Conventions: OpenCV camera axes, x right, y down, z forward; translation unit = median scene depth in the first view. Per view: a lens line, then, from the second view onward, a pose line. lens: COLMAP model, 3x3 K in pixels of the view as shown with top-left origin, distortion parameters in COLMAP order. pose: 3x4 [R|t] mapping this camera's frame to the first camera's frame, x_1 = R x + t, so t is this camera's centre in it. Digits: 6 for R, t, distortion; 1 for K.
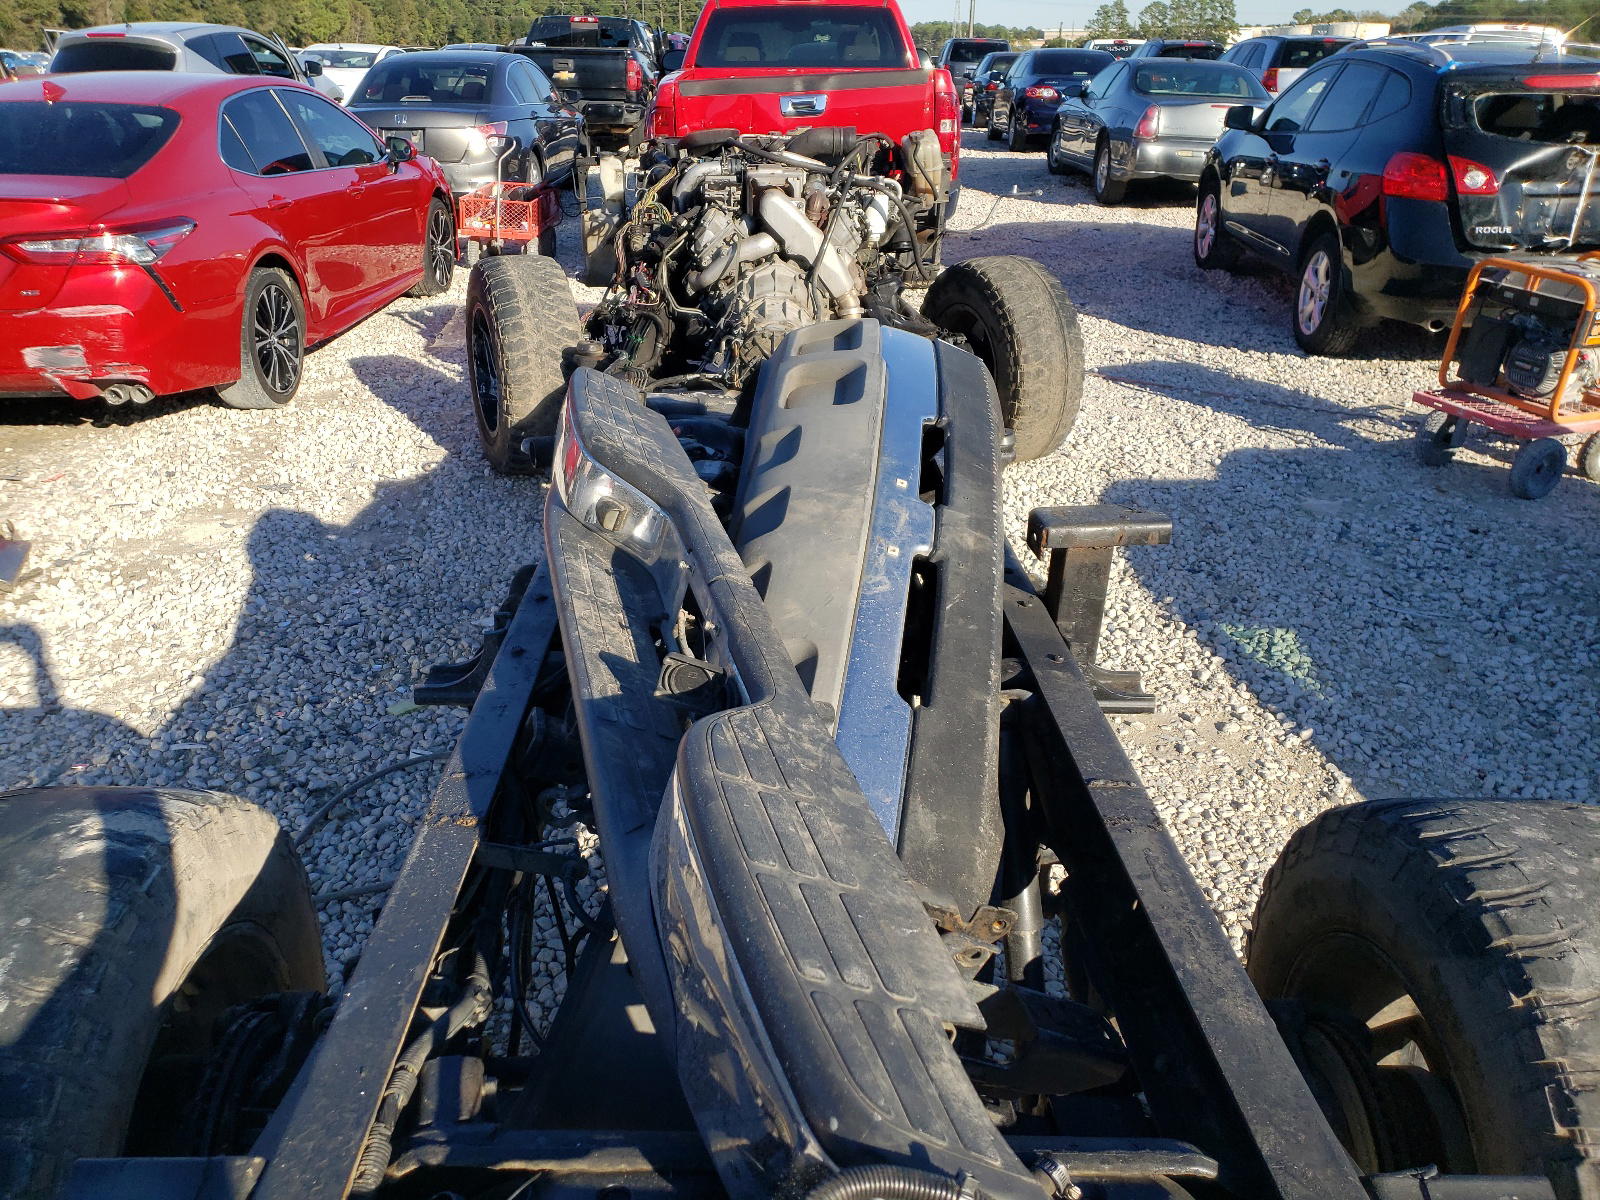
lens RADIAL K [[1233.4, 0, 775.3], [0, 1233.4, 602.0], [0, 0, 1]] dist [0.000026, 0.000982]
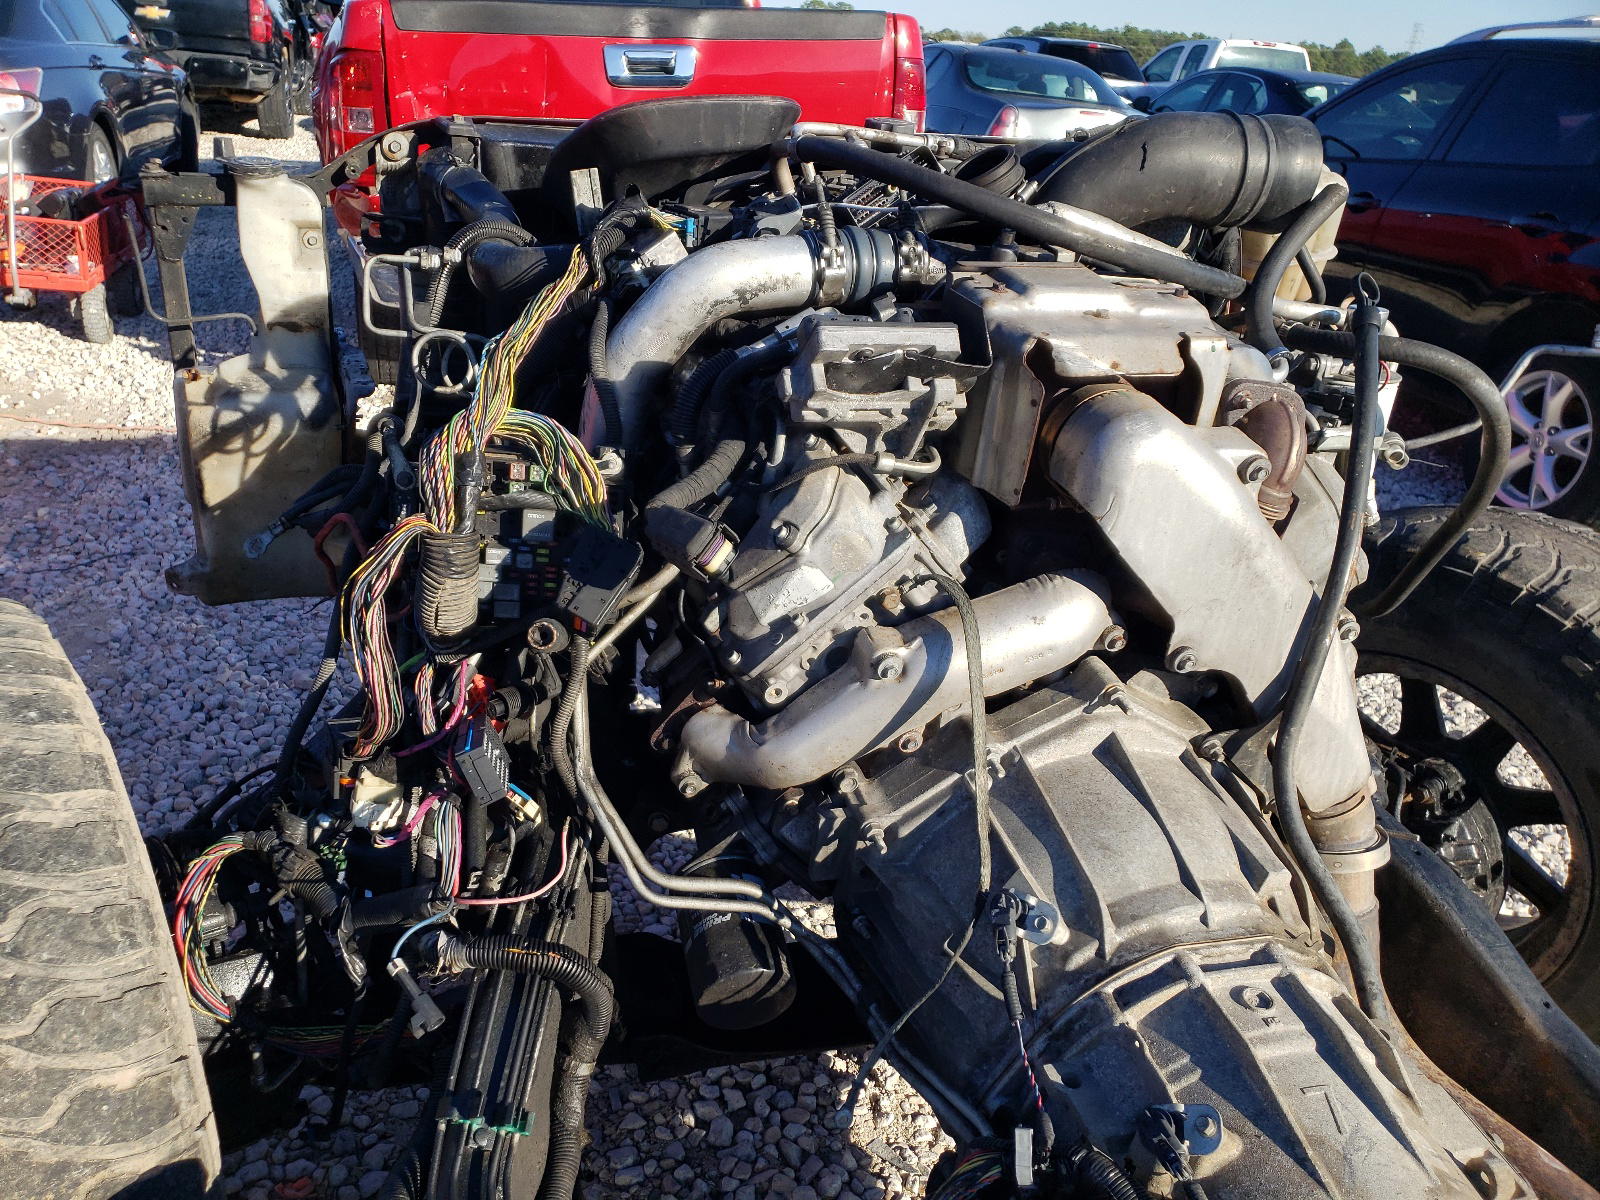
lens RADIAL K [[1233.4, 0, 775.3], [0, 1233.4, 602.0], [0, 0, 1]] dist [0.000026, 0.000982]
pose [[0.962626, -0.048390, 0.266478, -0.103408], [0.046412, 0.998828, 0.013718, -0.261740], [-0.266830, -0.000837, 0.963743, 0.695995]]
